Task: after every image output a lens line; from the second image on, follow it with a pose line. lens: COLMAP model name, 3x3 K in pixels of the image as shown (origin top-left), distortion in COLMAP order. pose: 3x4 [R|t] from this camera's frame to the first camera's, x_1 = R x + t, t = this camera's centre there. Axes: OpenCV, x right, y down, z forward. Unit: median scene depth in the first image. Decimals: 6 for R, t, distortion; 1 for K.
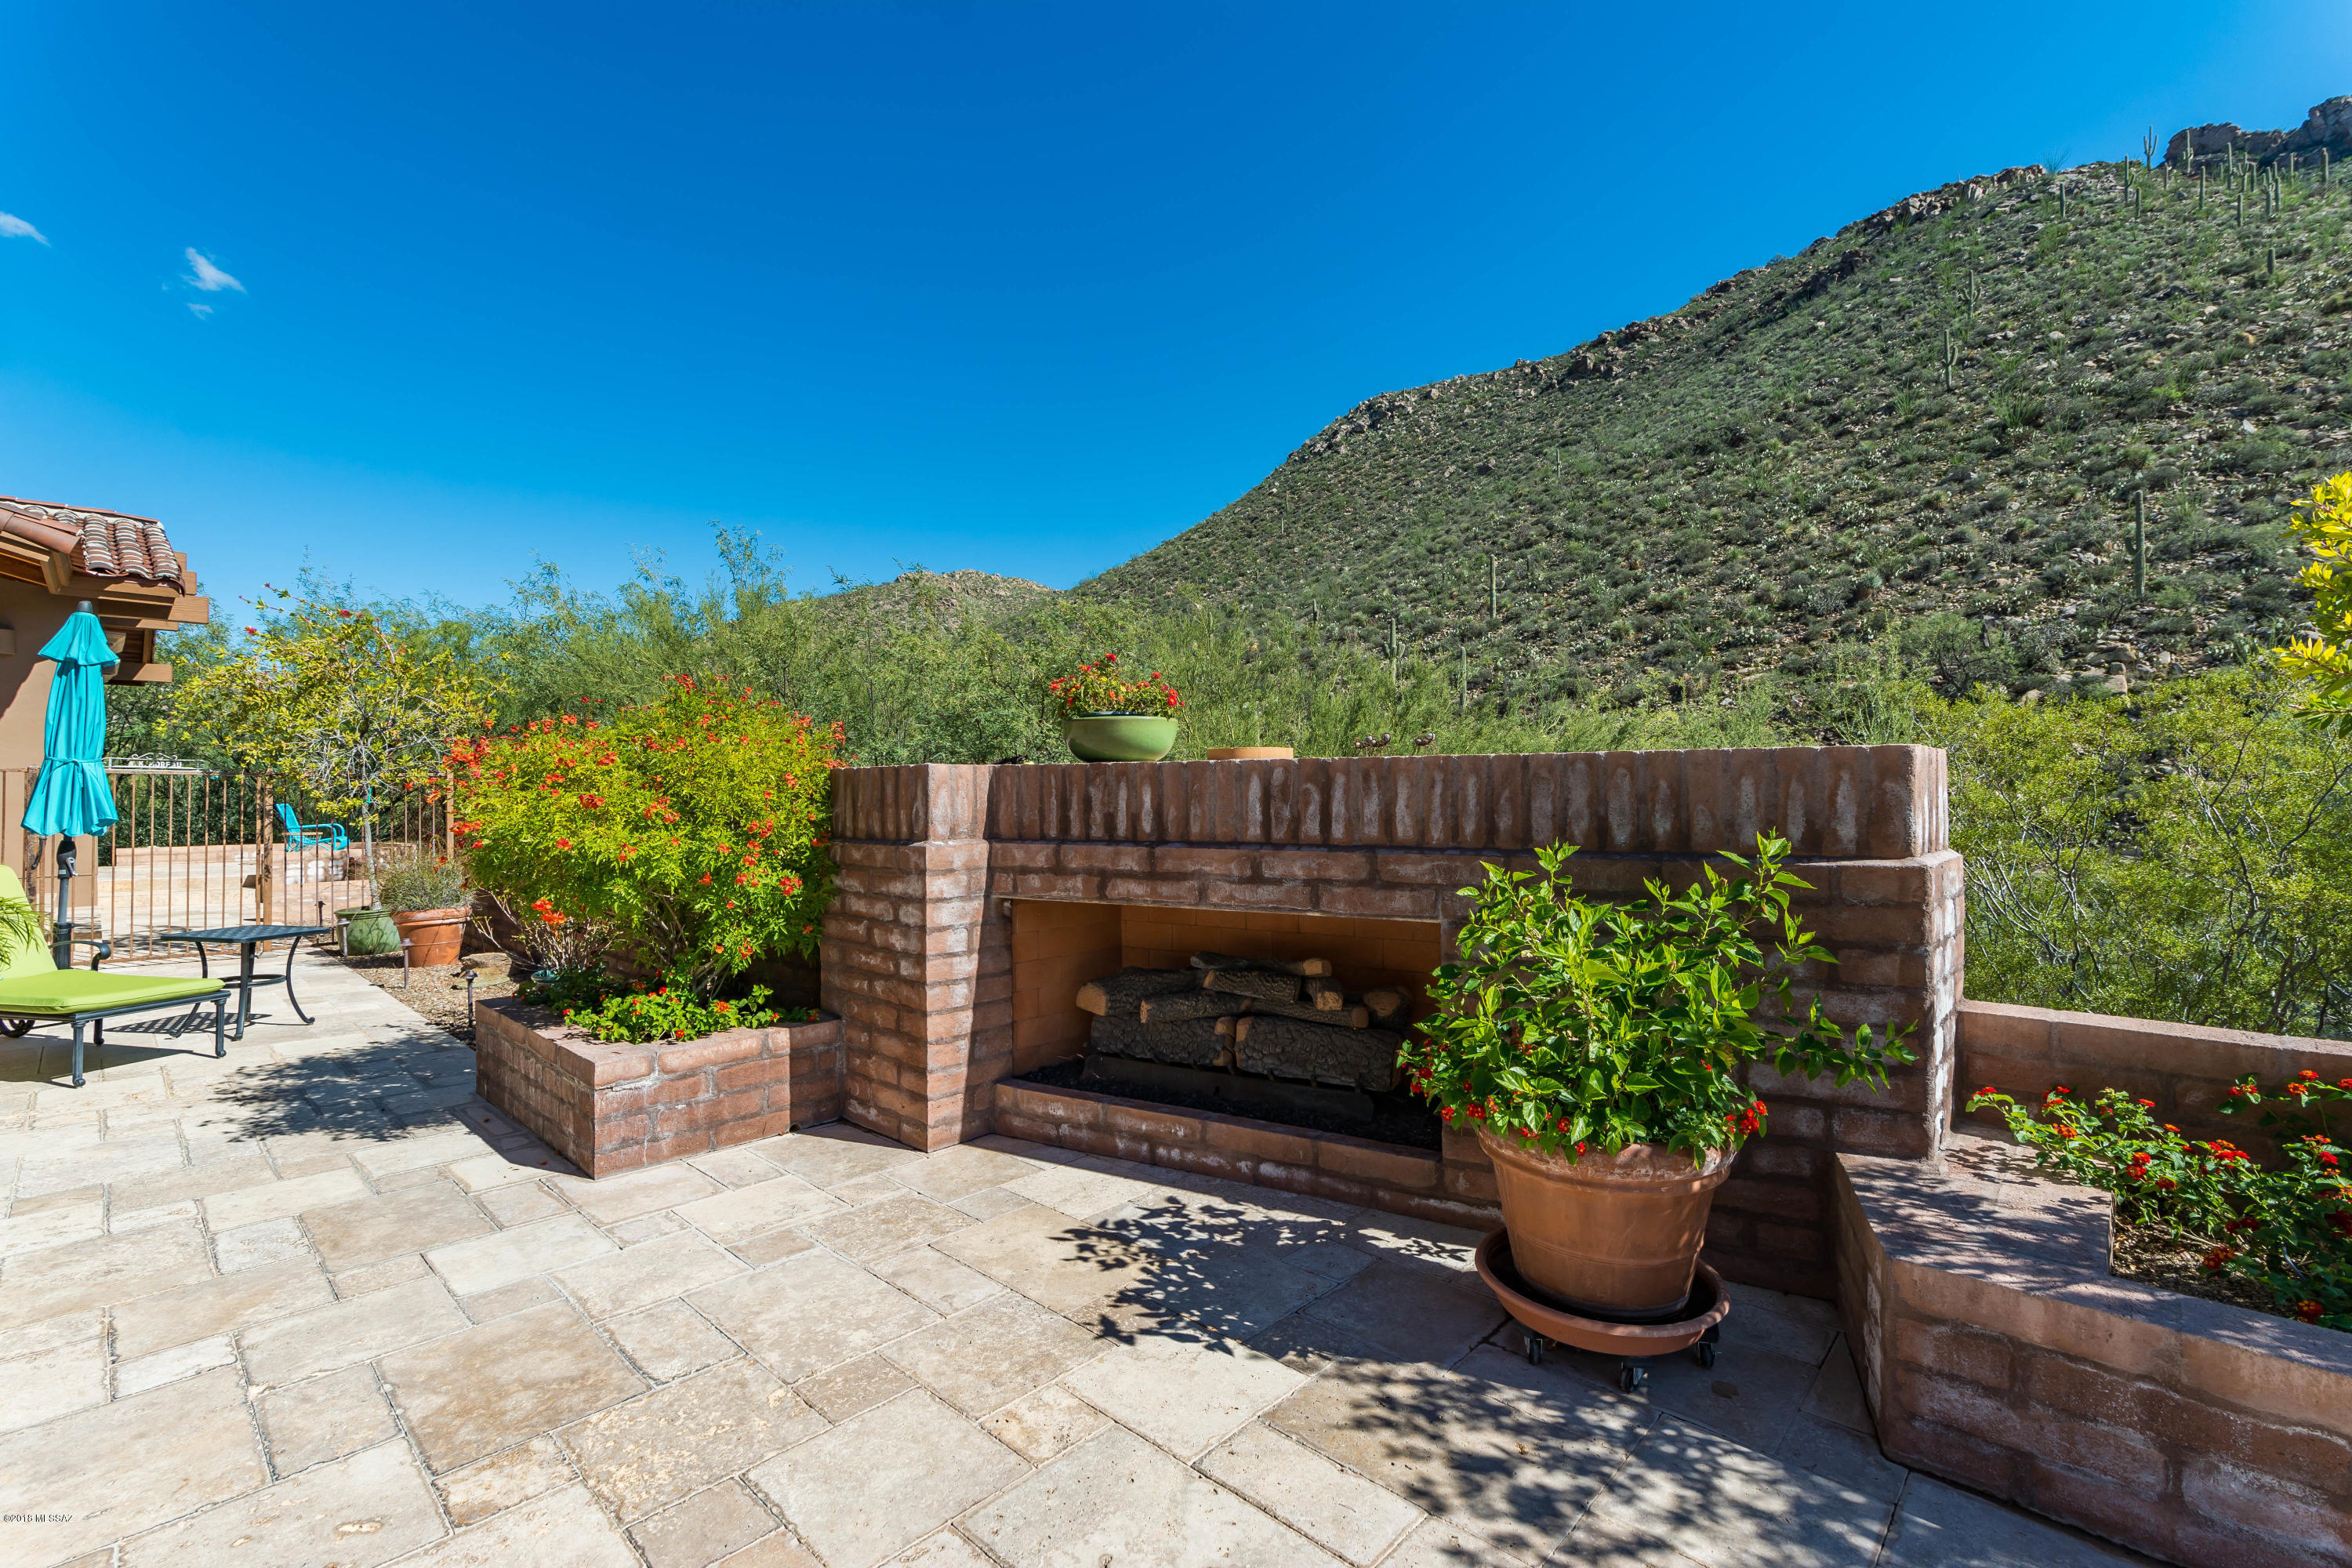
lens RADIAL K [[1025.3, 0, 1176.9], [0, 1025.3, 787.3], [0, 0, 1]] dist [-0.005215, 0.004881]
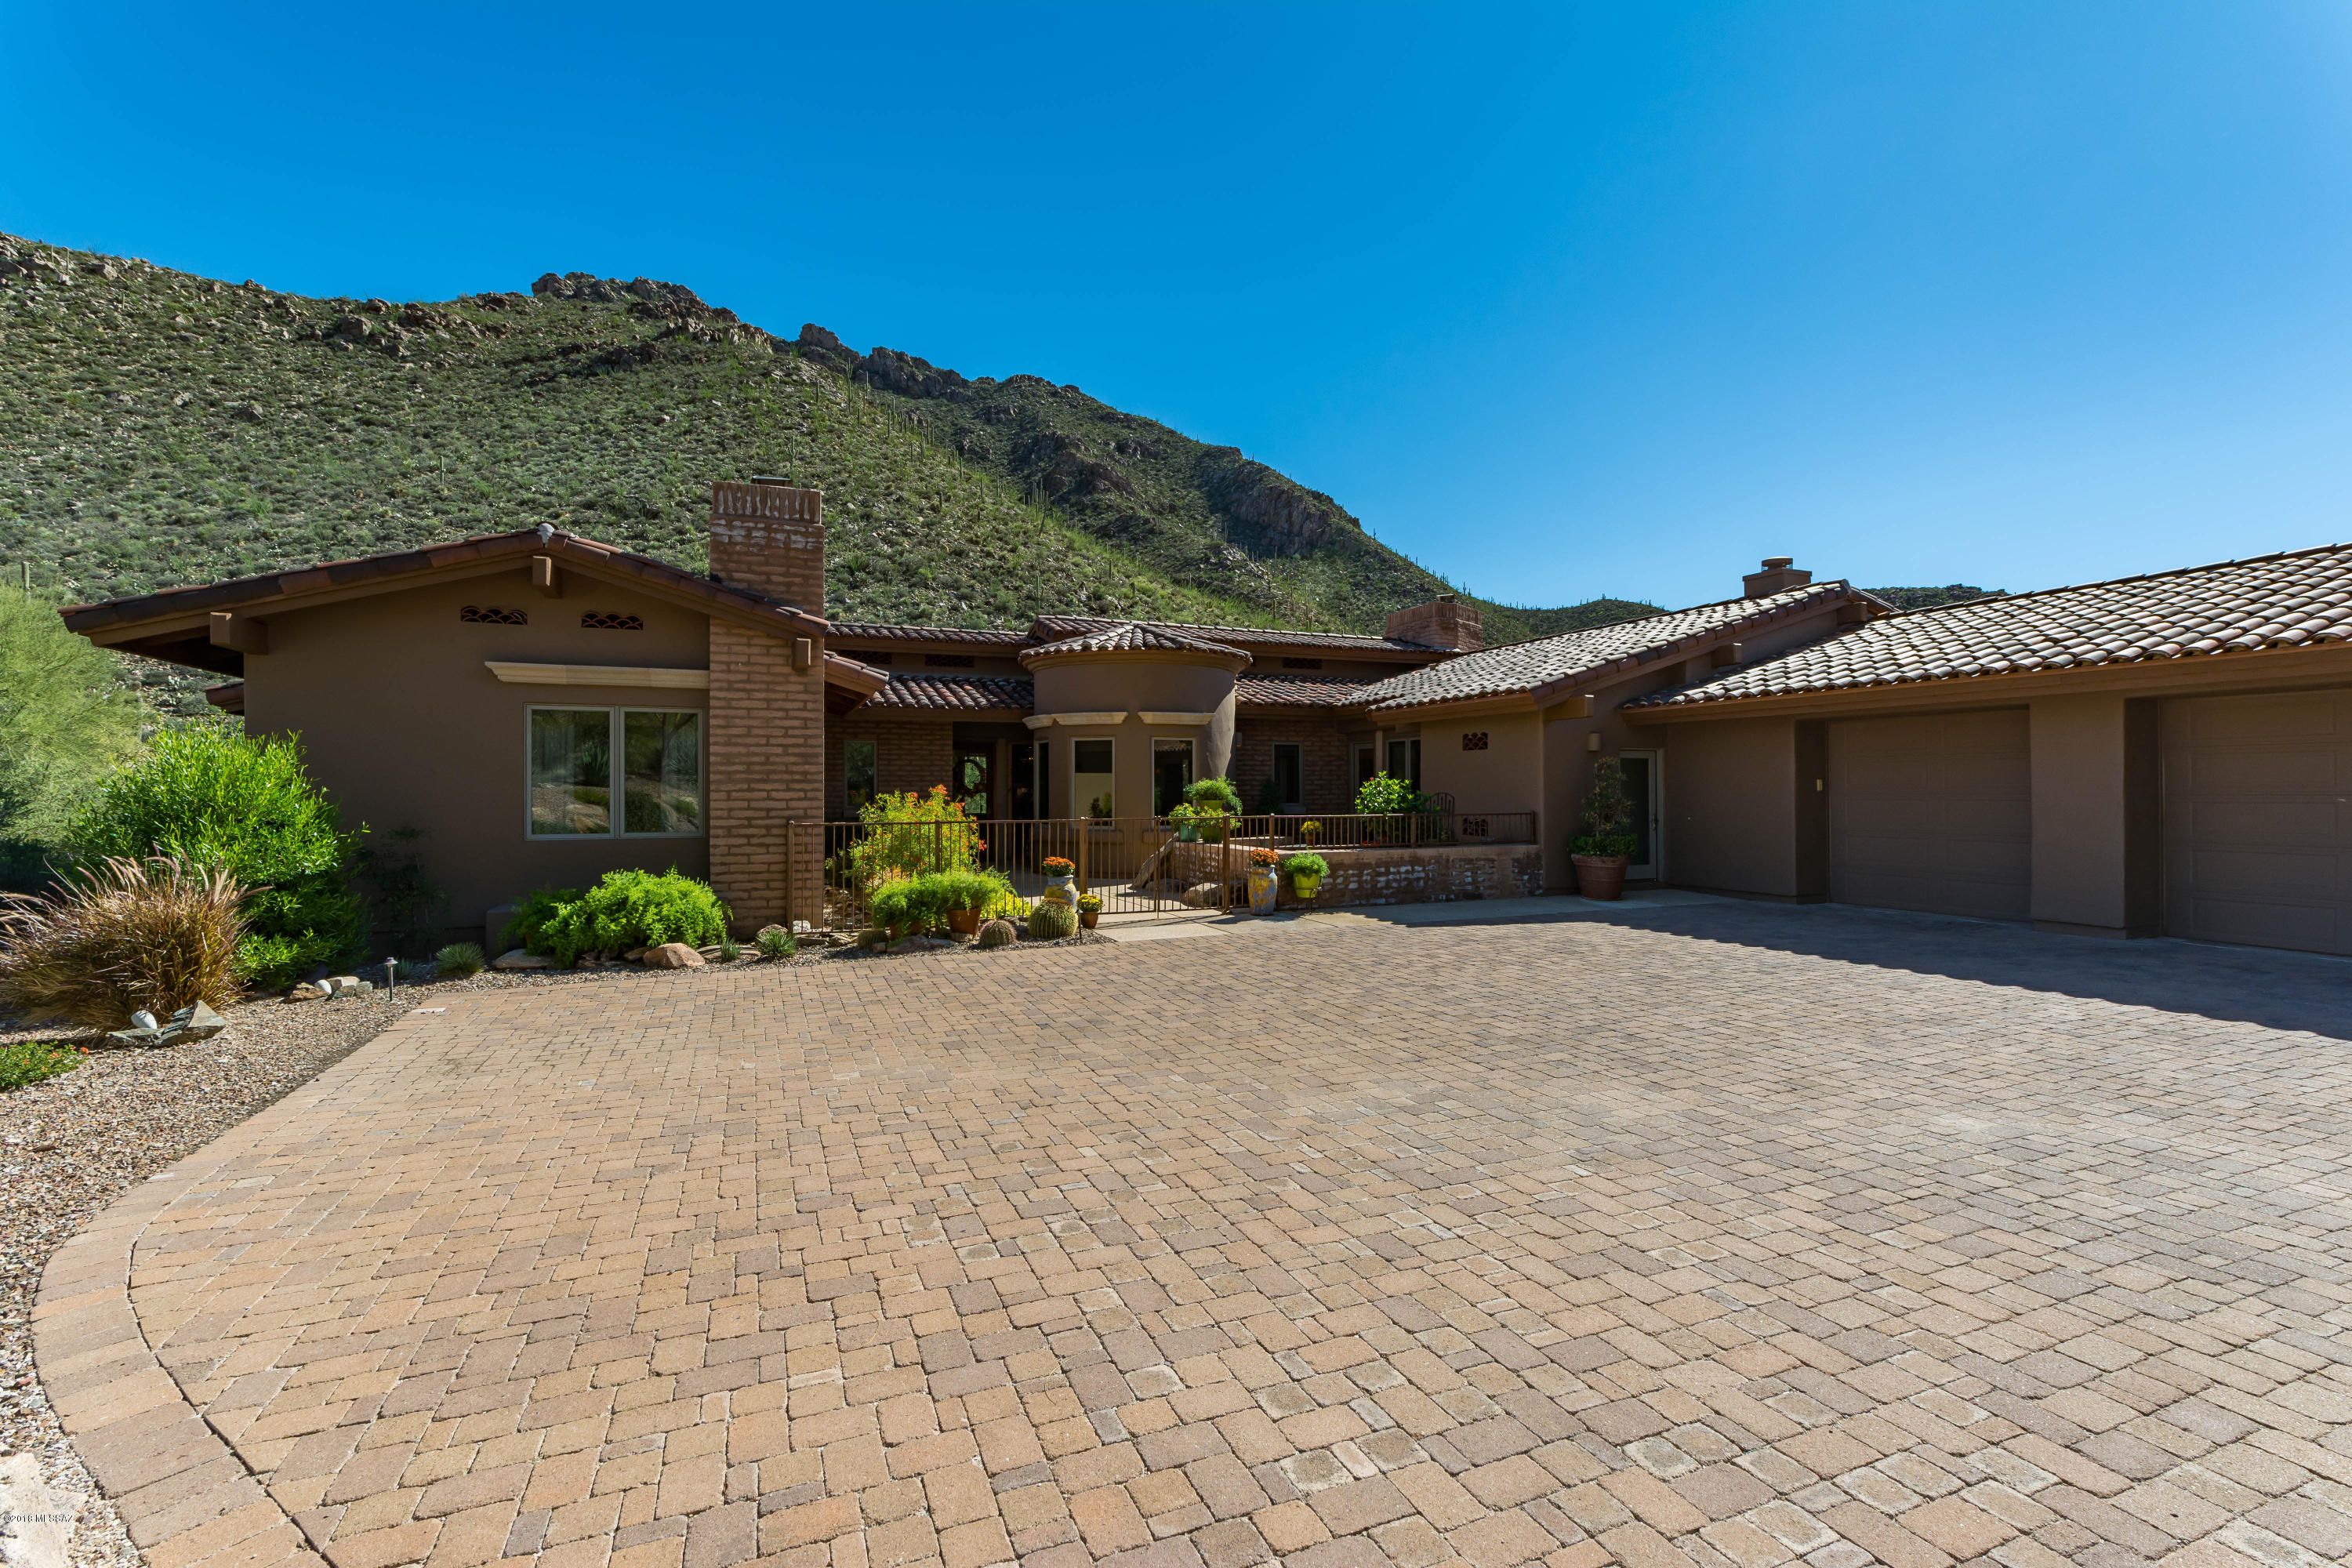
lens RADIAL K [[1025.3, 0, 1176.9], [0, 1025.3, 789.2], [0, 0, 1]] dist [-0.005215, 0.004881]
pose [[0.406310, 0.009132, 0.913689, -0.441408], [-0.004432, 0.999958, -0.008023, -0.004858], [-0.913724, -0.000790, 0.406334, -0.097536]]
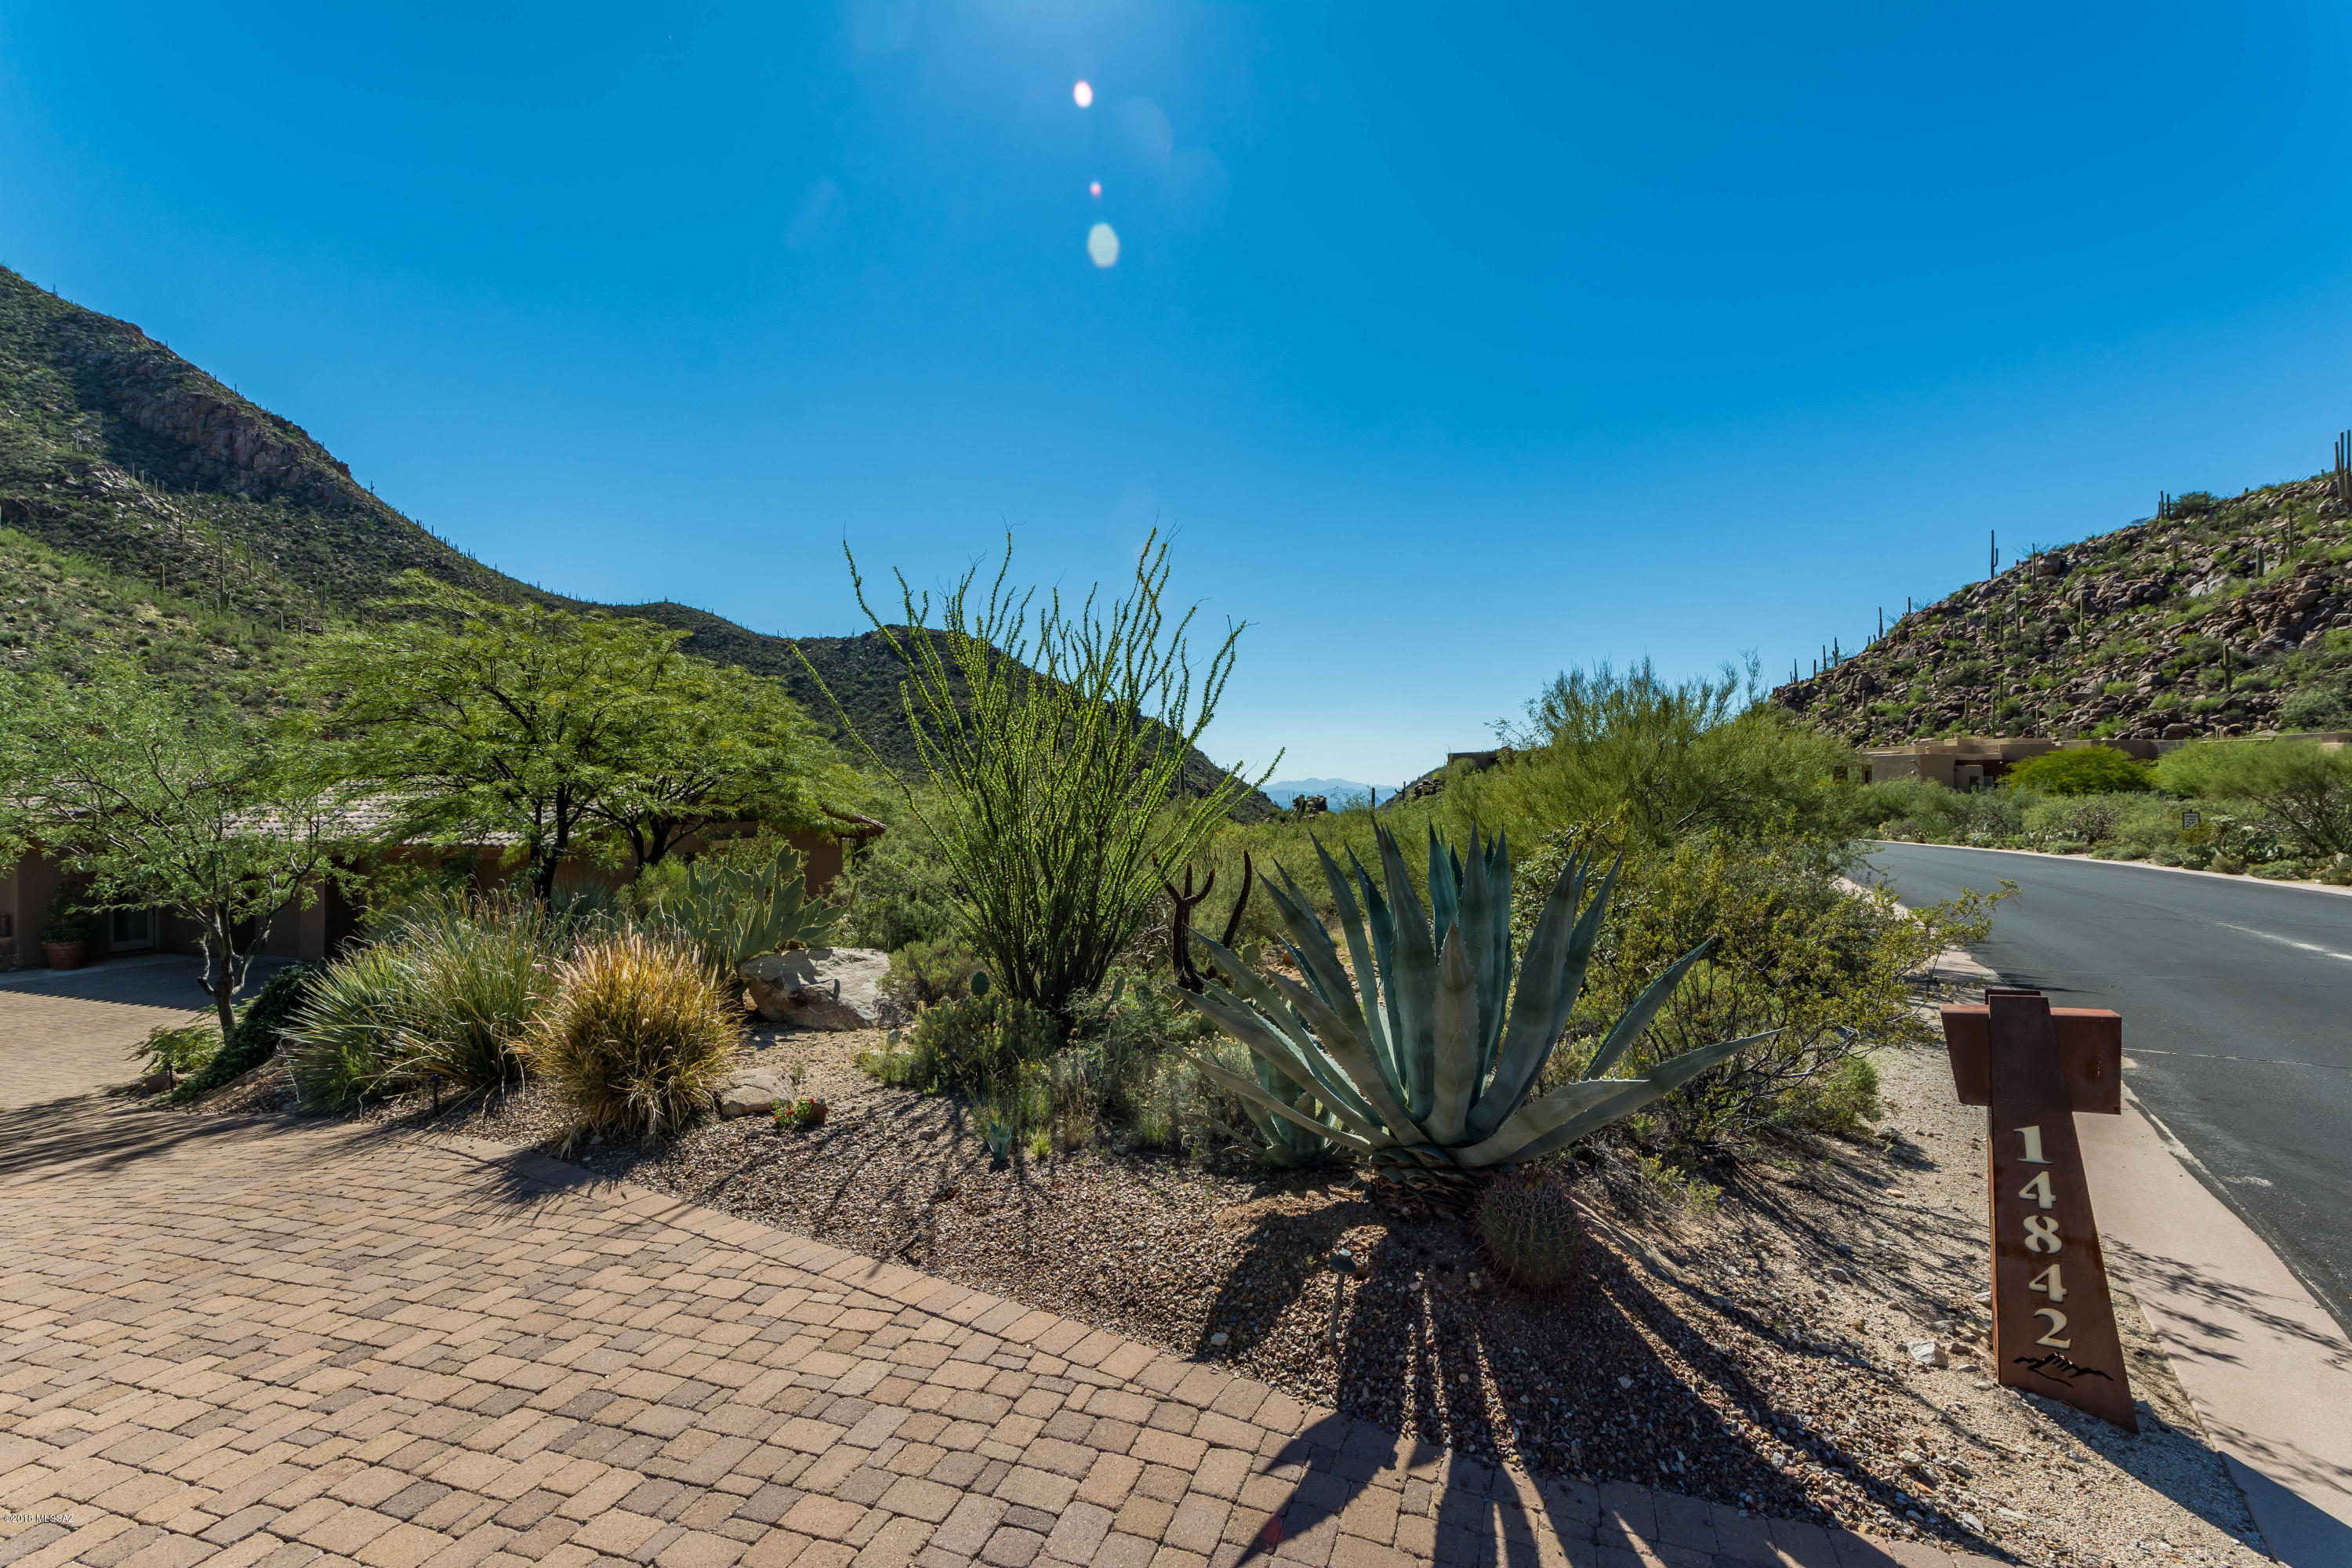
lens RADIAL K [[1025.3, 0, 1177.0], [0, 1025.3, 787.0], [0, 0, 1]] dist [-0.005215, 0.004881]
pose [[-0.409578, 0.011435, 0.912204, -0.630080], [0.003883, 0.999934, -0.010791, -0.033328], [-0.912267, -0.000878, -0.409595, -0.257396]]
